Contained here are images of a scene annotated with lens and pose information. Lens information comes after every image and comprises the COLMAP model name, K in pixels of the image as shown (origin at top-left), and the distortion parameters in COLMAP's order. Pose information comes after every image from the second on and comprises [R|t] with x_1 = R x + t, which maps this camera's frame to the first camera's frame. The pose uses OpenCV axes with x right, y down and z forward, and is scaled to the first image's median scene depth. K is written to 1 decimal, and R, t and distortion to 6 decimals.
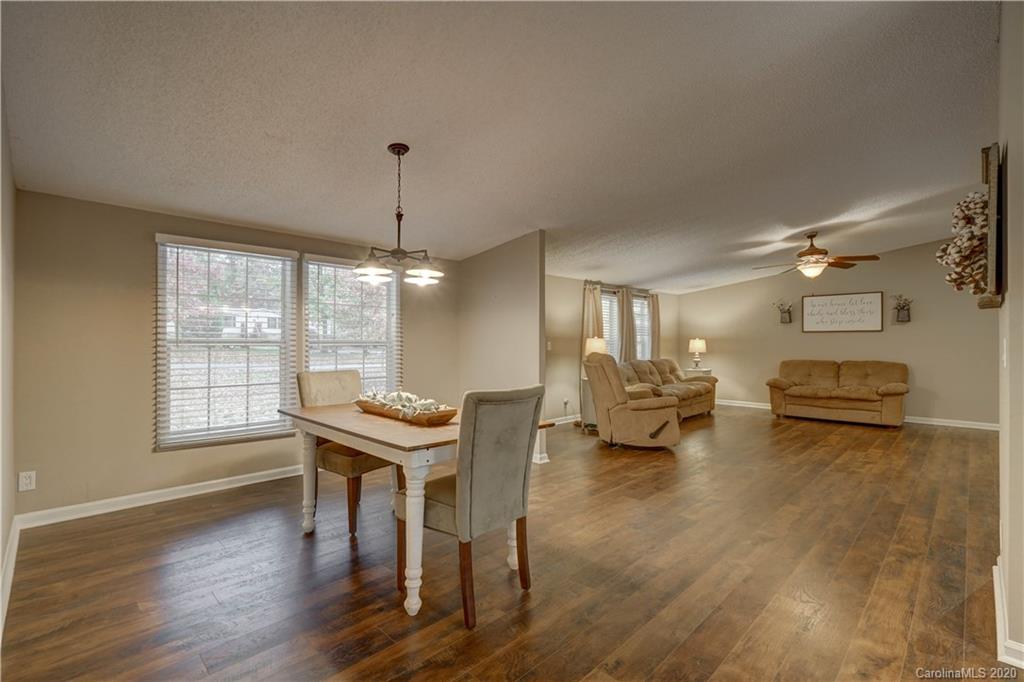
lens RADIAL K [[471.7, 0, 508.7], [0, 471.7, 339.0], [0, 0, 1]] dist [-0.005311, 0.001575]
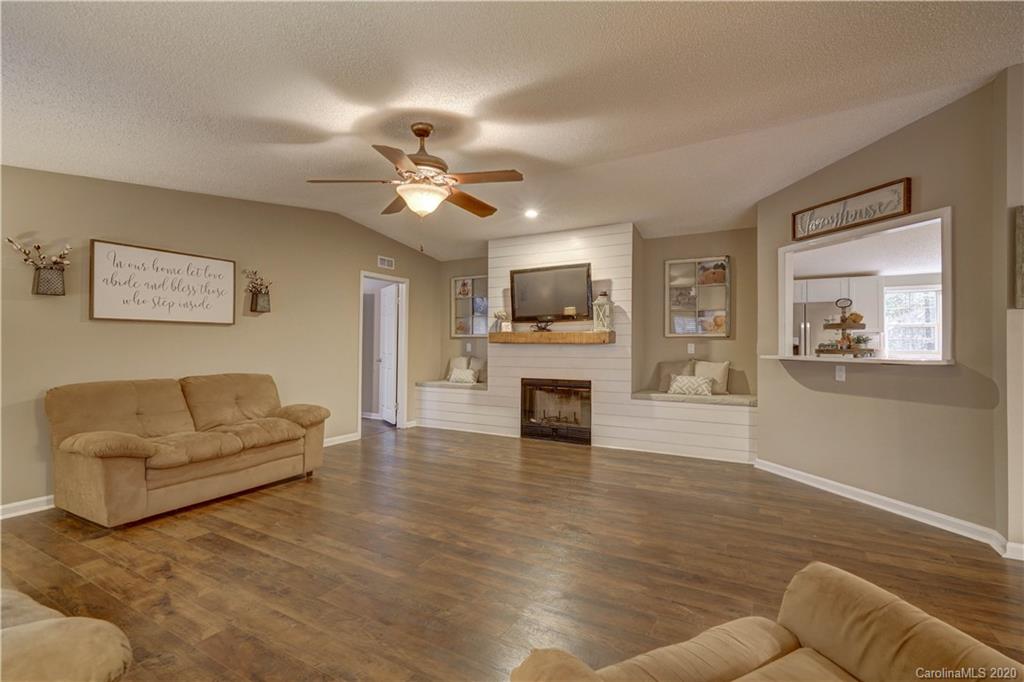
lens RADIAL K [[471.7, 0, 516.7], [0, 471.7, 340.4], [0, 0, 1]] dist [-0.005311, 0.001575]
pose [[-0.256267, 0.006125, 0.966587, 0.133318], [-0.006640, 0.999945, -0.008096, 0.008291], [-0.966583, -0.008493, -0.256213, 1.042038]]
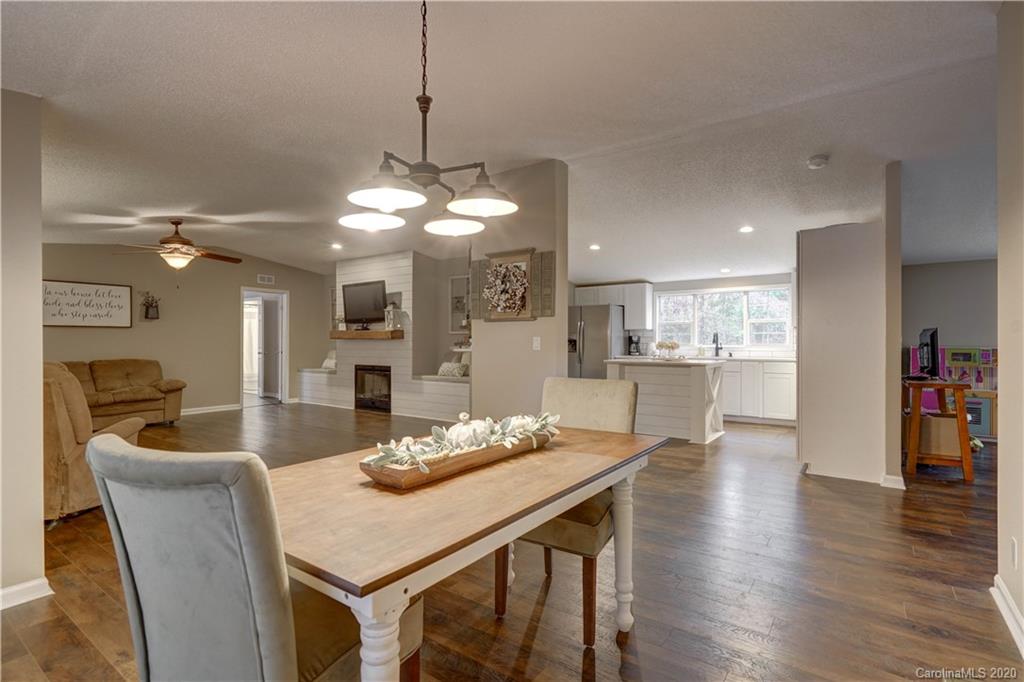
lens RADIAL K [[512.2, 0, 520.6], [0, 512.2, 344.3], [0, 0, 1]] dist [-0.000268, 0.002847]
pose [[-0.147246, -0.010855, 0.989040, -0.446957], [-0.003805, 0.999939, 0.010408, 0.004109], [-0.989093, -0.002231, -0.147278, 0.490796]]
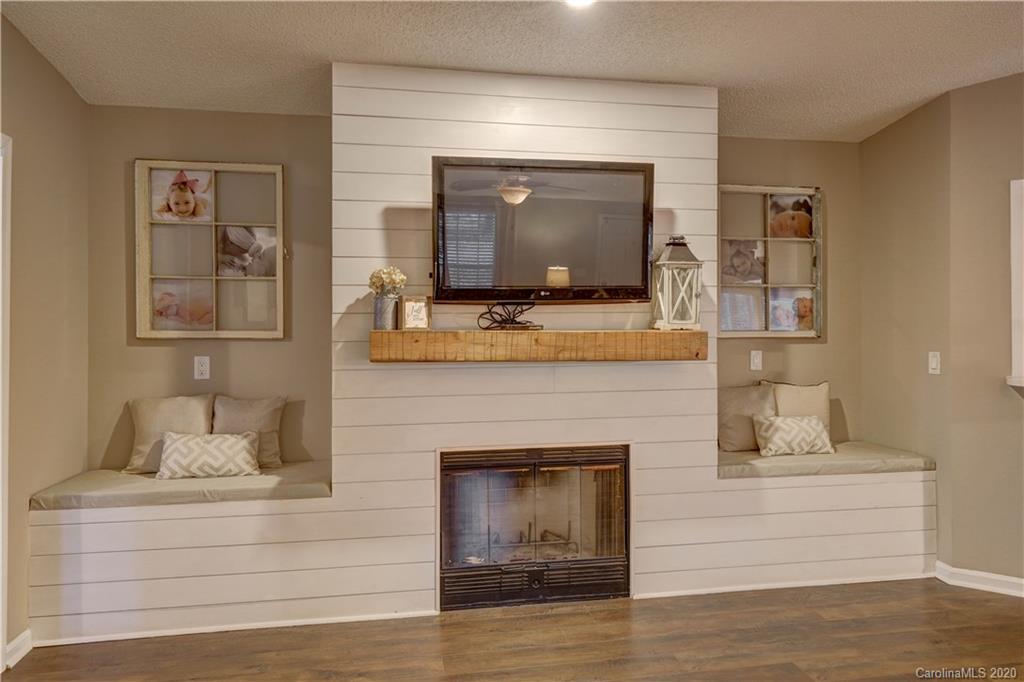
lens RADIAL K [[683.8, 0, 507.2], [0, 683.8, 326.4], [0, 0, 1]] dist [0.010166, 0.004186]
pose [[-0.814068, -0.001504, 0.580767, 0.780262], [-0.001860, 0.999998, -0.000018, -0.021116], [-0.580766, -0.001095, -0.814070, 1.193494]]
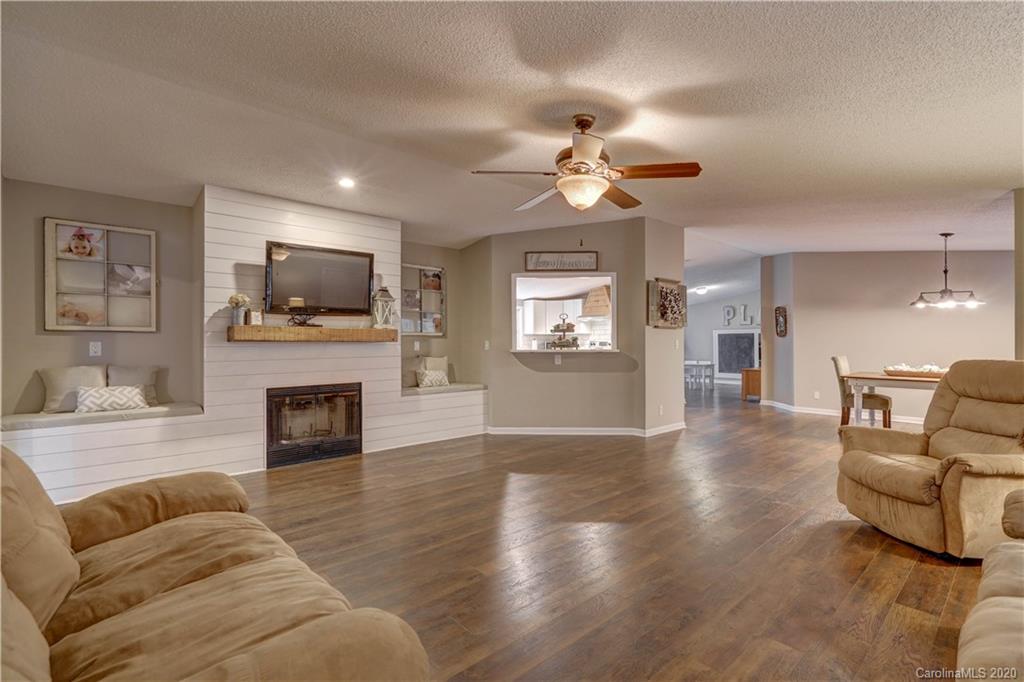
lens RADIAL K [[471.7, 0, 513.5], [0, 471.7, 344.0], [0, 0, 1]] dist [-0.005311, 0.001575]
pose [[-0.998426, 0.002098, 0.056053, 0.705274], [0.002003, 0.999996, -0.001752, 0.012604], [-0.056057, -0.001637, -0.998426, 1.516342]]
